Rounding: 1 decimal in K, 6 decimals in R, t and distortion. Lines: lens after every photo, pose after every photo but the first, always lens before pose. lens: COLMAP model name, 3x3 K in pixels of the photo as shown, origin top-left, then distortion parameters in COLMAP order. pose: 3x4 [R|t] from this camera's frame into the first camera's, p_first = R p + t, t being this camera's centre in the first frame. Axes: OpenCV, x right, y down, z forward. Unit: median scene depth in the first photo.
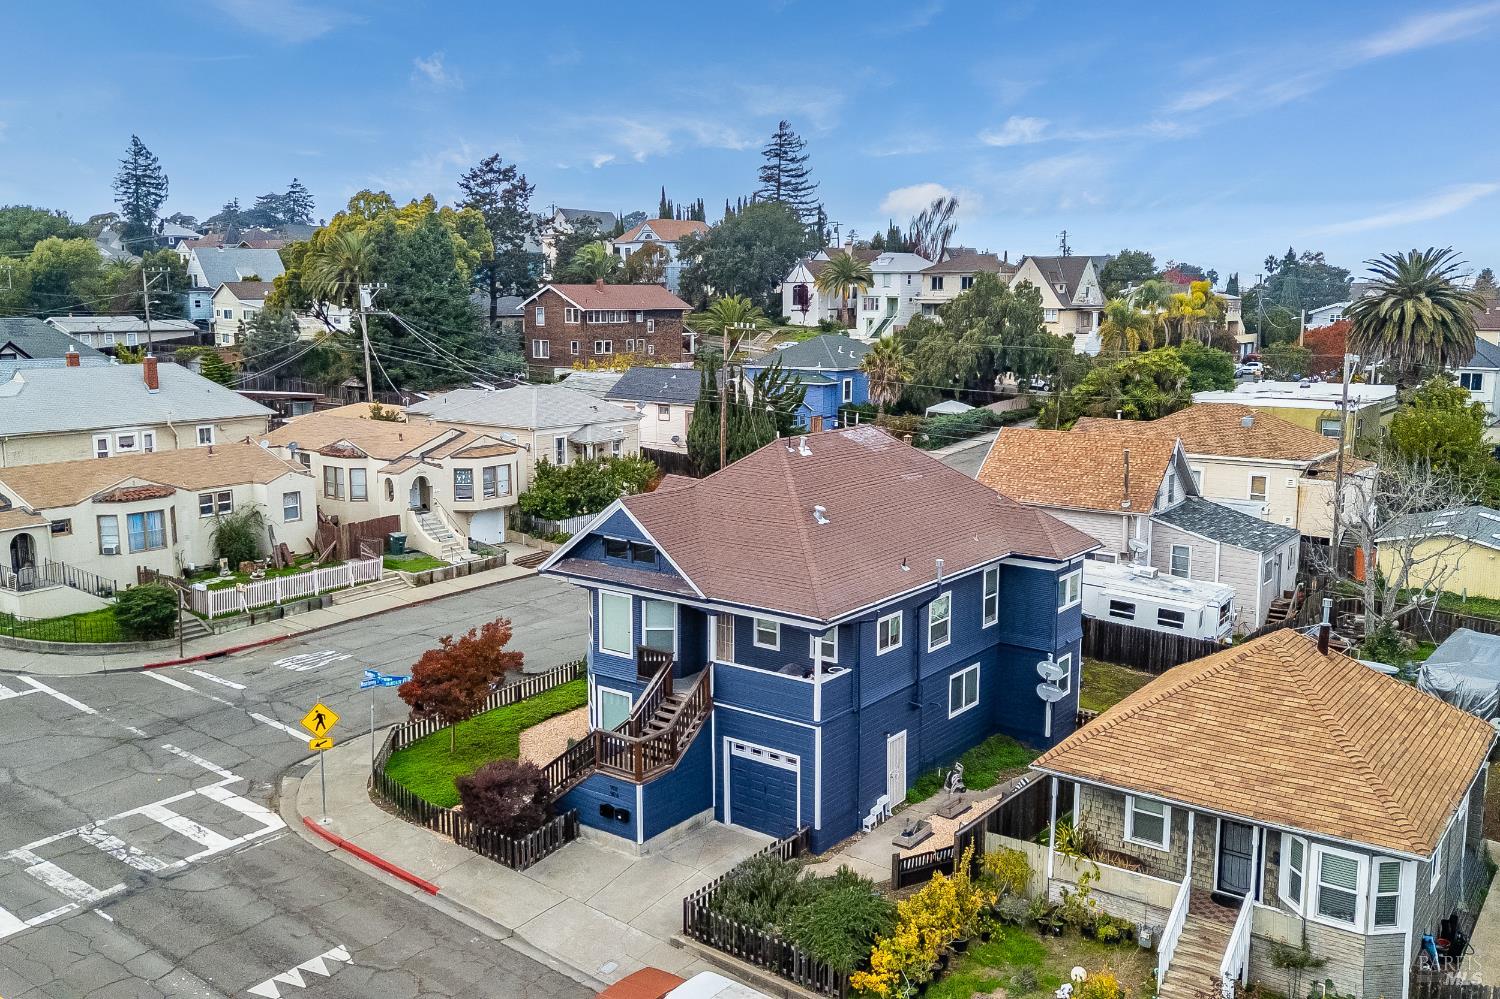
lens RADIAL K [[1297.3, 0, 750.0], [0, 1297.3, 499.5], [0, 0, 1]] dist [0.053587, -0.020083]
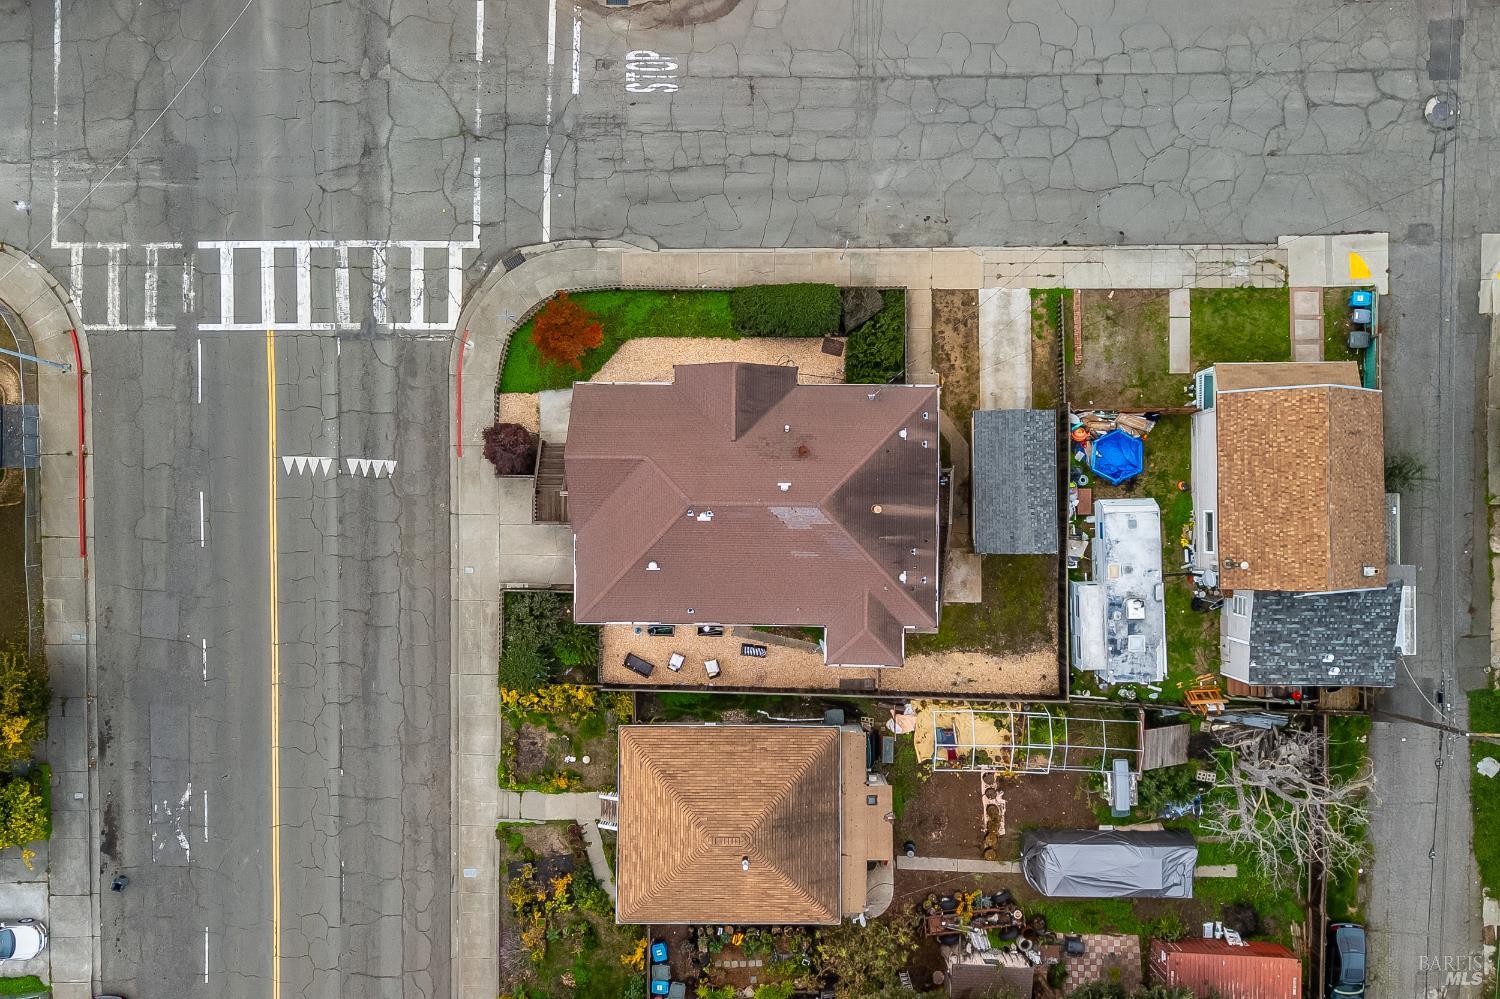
lens RADIAL K [[1297.3, 0, 750.0], [0, 1297.3, 499.5], [0, 0, 1]] dist [0.053587, -0.020083]
pose [[0.588783, 0.807965, -0.022978, 0.091079], [-0.109158, 0.107649, 0.988178, -1.452457], [0.800887, -0.579314, 0.151578, 0.927483]]
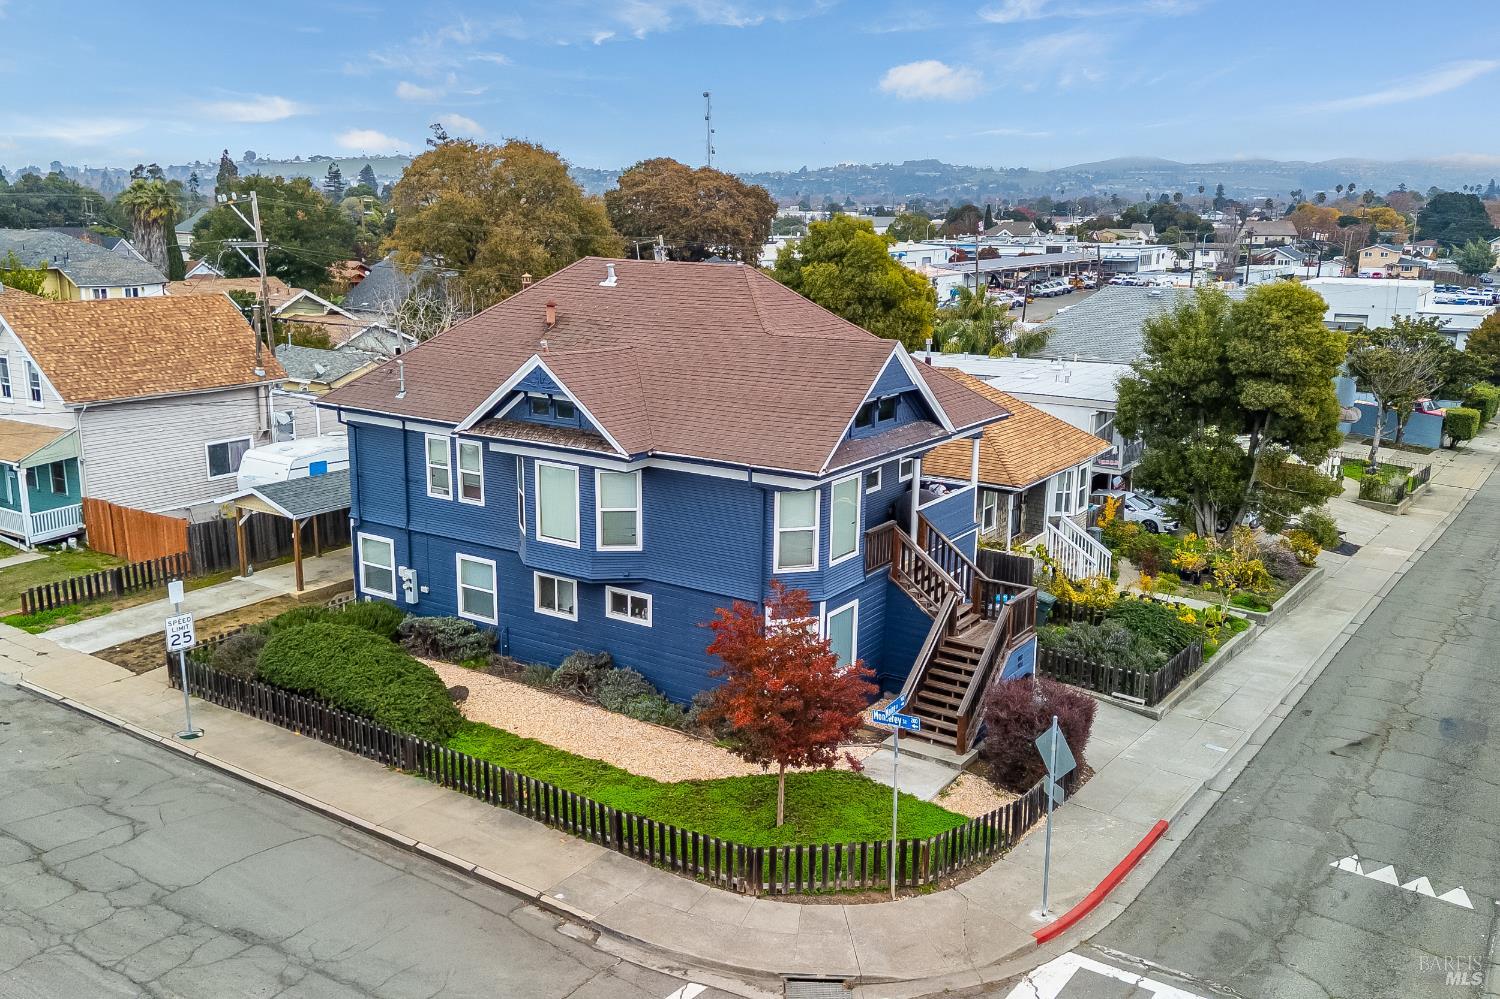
lens RADIAL K [[1297.3, 0, 750.0], [0, 1297.3, 499.5], [0, 0, 1]] dist [0.053587, -0.020083]
pose [[-0.052881, -0.219803, 0.974110, -0.872510], [0.146854, 0.963157, 0.225304, -0.096194], [-0.987744, 0.154966, -0.018653, 1.125698]]
